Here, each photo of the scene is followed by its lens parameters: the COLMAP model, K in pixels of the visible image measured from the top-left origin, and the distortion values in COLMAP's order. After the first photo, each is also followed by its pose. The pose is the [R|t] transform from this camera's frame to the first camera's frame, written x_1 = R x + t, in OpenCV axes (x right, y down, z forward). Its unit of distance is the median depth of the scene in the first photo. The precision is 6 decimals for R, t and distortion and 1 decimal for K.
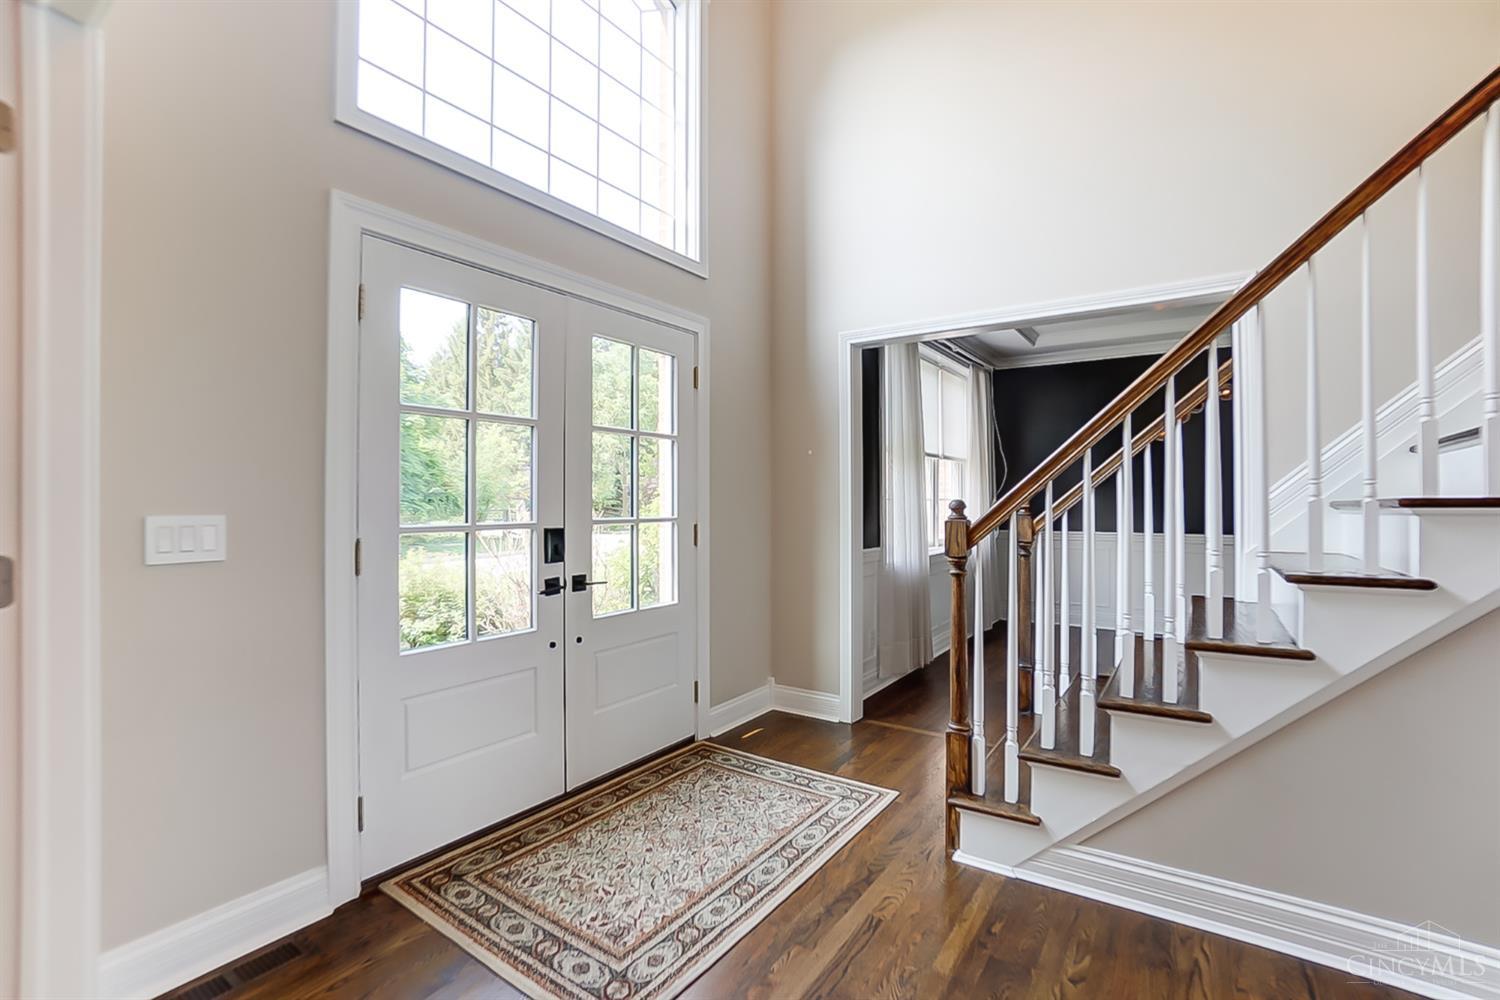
lens RADIAL K [[665.8, 0, 742.6], [0, 665.8, 501.5], [0, 0, 1]] dist [-0.032062, 0.002949]
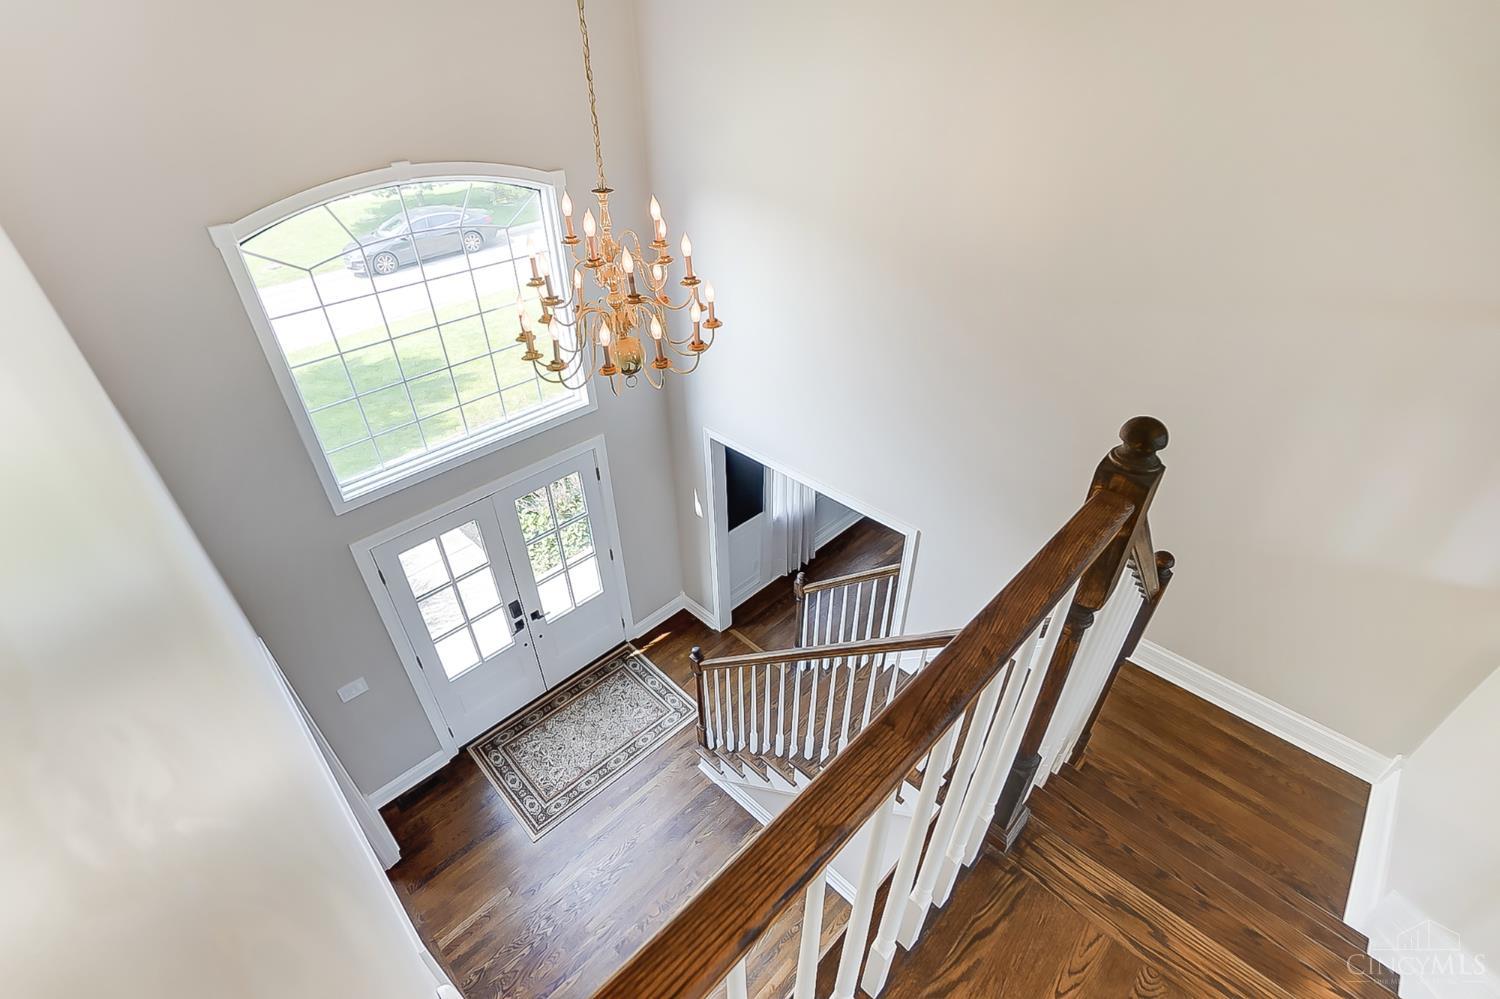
lens RADIAL K [[665.8, 0, 749.2], [0, 665.8, 495.8], [0, 0, 1]] dist [-0.032062, 0.002949]
pose [[0.984672, 0.092121, -0.148105, 0.765888], [0.011447, 0.813180, 0.581900, -1.584727], [0.174041, -0.574676, 0.799661, -0.271162]]
